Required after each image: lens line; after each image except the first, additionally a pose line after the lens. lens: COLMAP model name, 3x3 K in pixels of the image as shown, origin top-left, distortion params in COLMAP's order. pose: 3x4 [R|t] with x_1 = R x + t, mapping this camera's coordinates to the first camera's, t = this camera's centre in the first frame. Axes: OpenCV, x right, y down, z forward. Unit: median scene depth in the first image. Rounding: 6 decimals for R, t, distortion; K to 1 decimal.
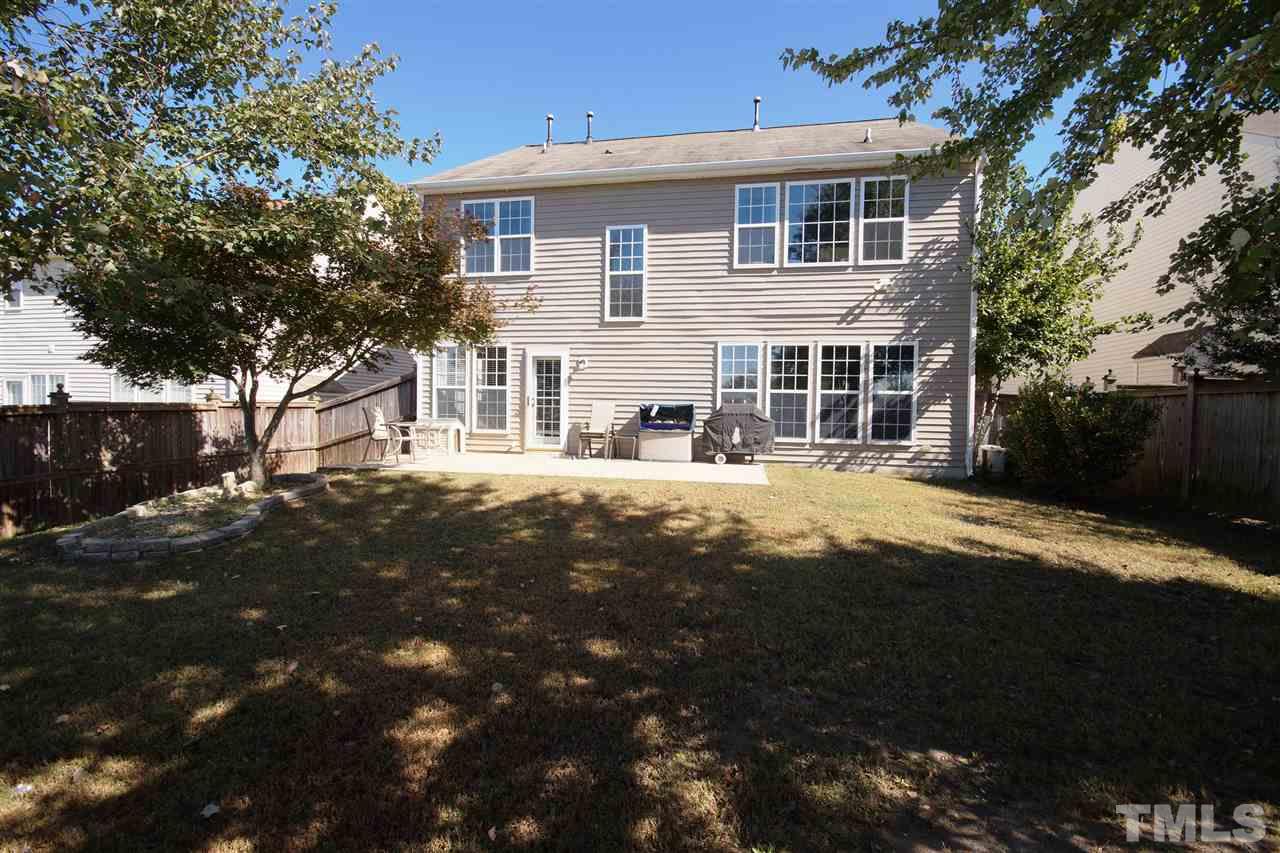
lens RADIAL K [[563.7, 0, 641.2], [0, 563.7, 424.0], [0, 0, 1]] dist [0.001068, -0.006070]
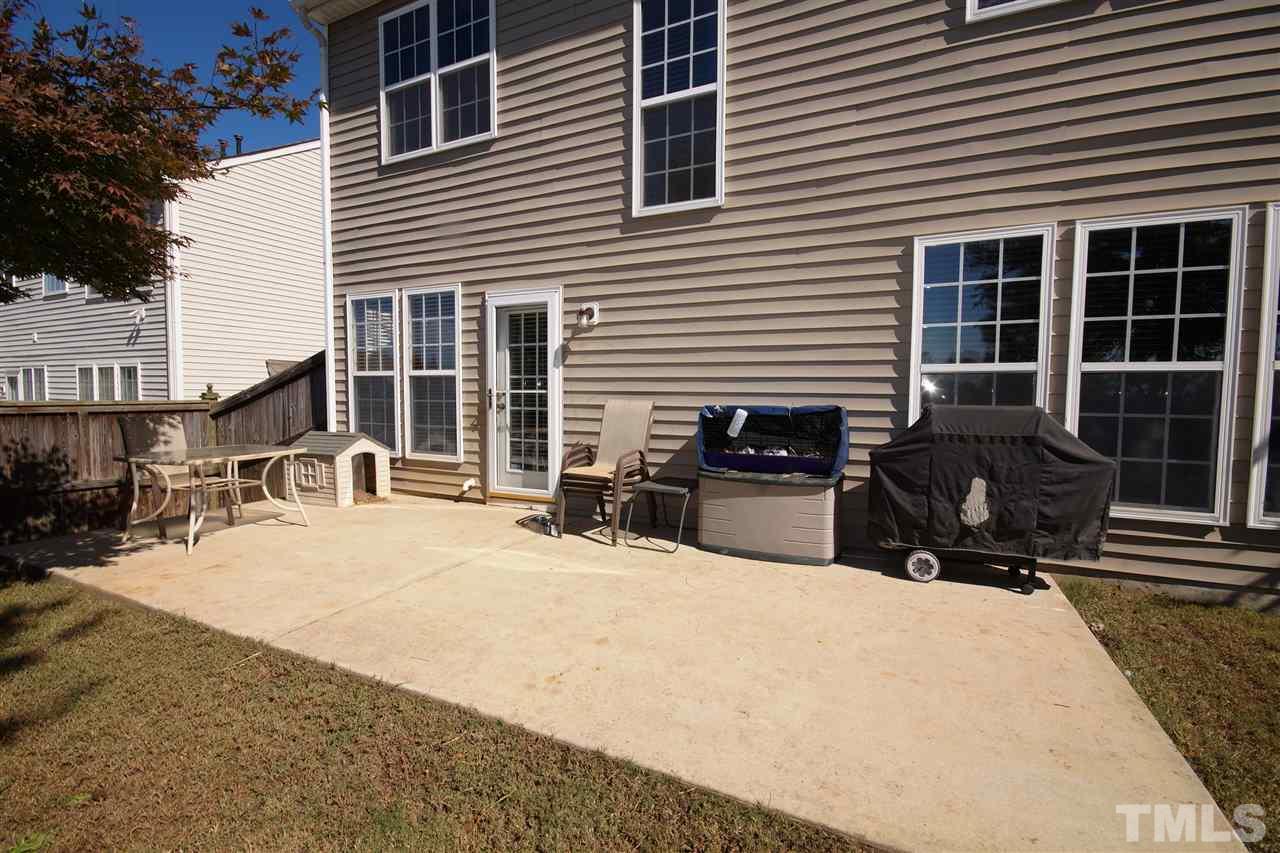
lens RADIAL K [[563.7, 0, 638.5], [0, 563.7, 425.1], [0, 0, 1]] dist [0.001068, -0.006070]
pose [[0.962530, 0.006114, -0.271106, 0.061281], [0.000289, 0.999722, 0.023569, -0.030083], [0.271175, -0.022764, 0.962261, 0.575116]]
